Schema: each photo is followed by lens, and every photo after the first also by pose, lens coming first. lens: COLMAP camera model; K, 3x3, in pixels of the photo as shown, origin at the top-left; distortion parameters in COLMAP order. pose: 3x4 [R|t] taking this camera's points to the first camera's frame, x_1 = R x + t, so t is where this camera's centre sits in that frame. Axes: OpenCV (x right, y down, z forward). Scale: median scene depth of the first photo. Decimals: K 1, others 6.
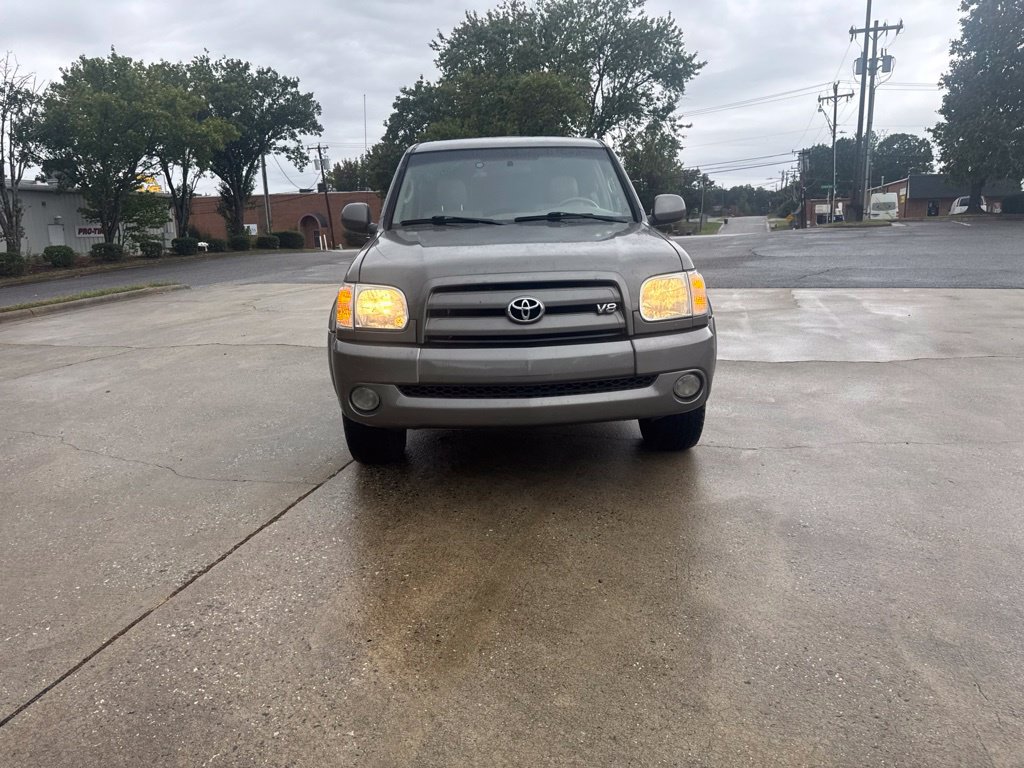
lens RADIAL K [[720.6, 0, 512.0], [0, 720.6, 384.0], [0, 0, 1]] dist [0.044497, -0.054373]
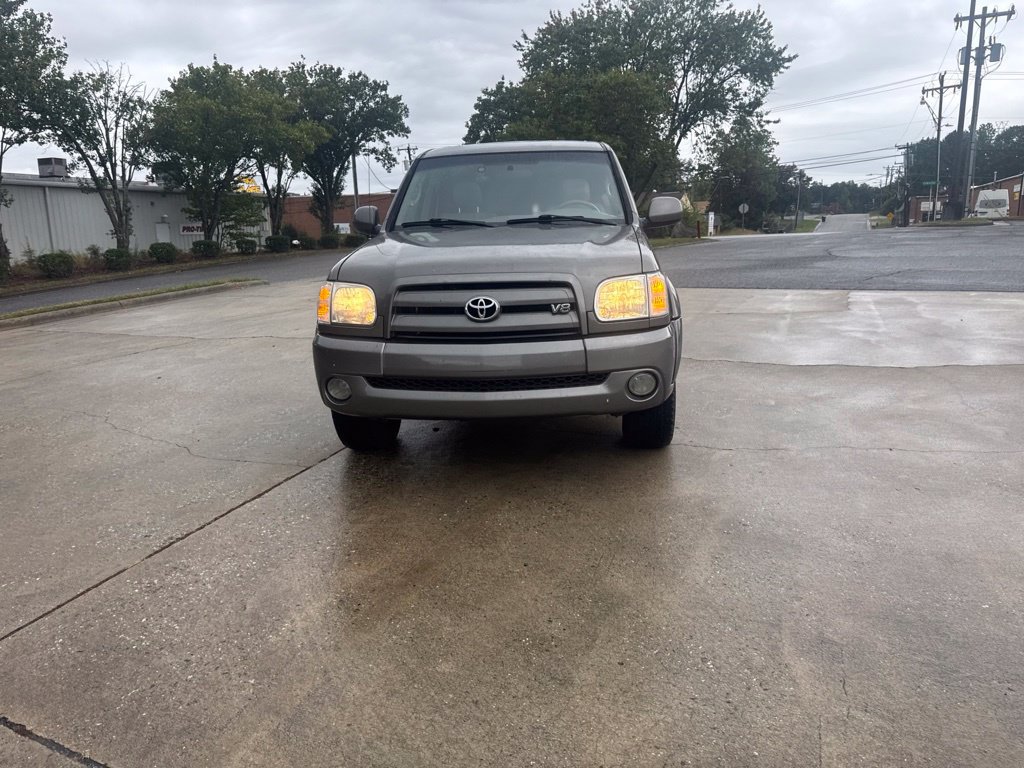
lens RADIAL K [[722.0, 0, 514.3], [0, 722.0, 380.5], [0, 0, 1]] dist [0.037951, -0.044232]
pose [[0.992950, 0.025612, -0.115737, 0.019955], [-0.025863, 0.999665, -0.000666, 0.000238], [0.115681, 0.003654, 0.993280, -0.005136]]
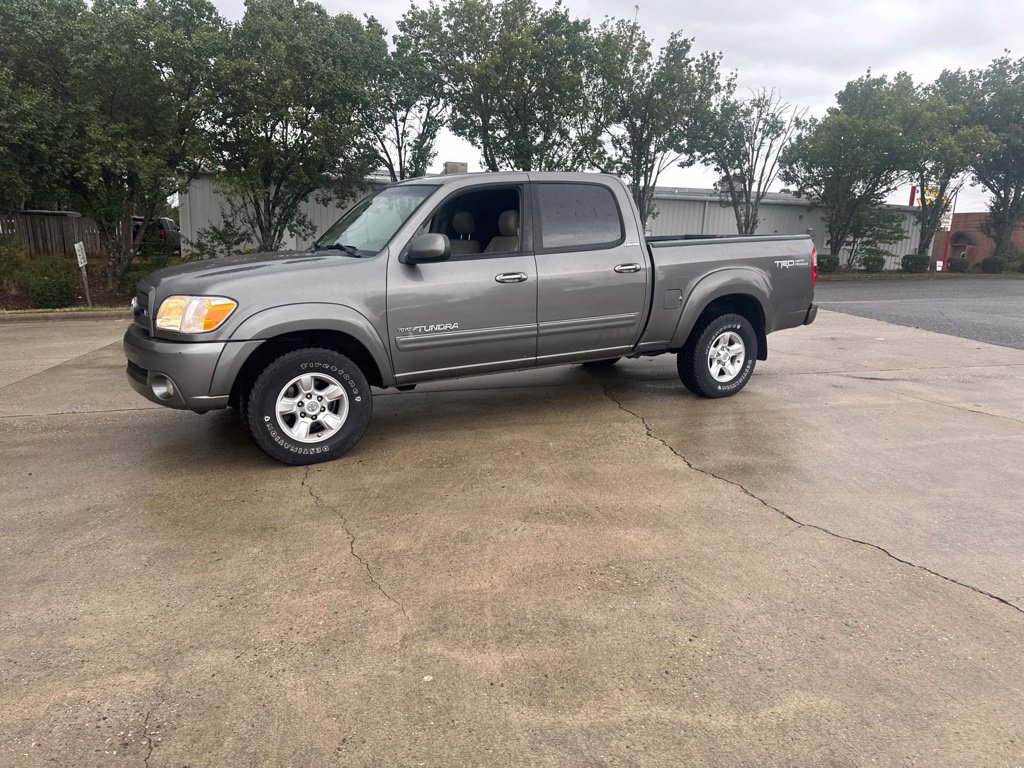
lens RADIAL K [[723.6, 0, 512.0], [0, 723.6, 384.0], [0, 0, 1]] dist [0.043027, -0.047700]
pose [[0.476102, 0.215332, -0.852619, 0.175713], [-0.228768, 0.966503, 0.116349, -0.031160], [0.849113, 0.139658, 0.509415, 0.094997]]
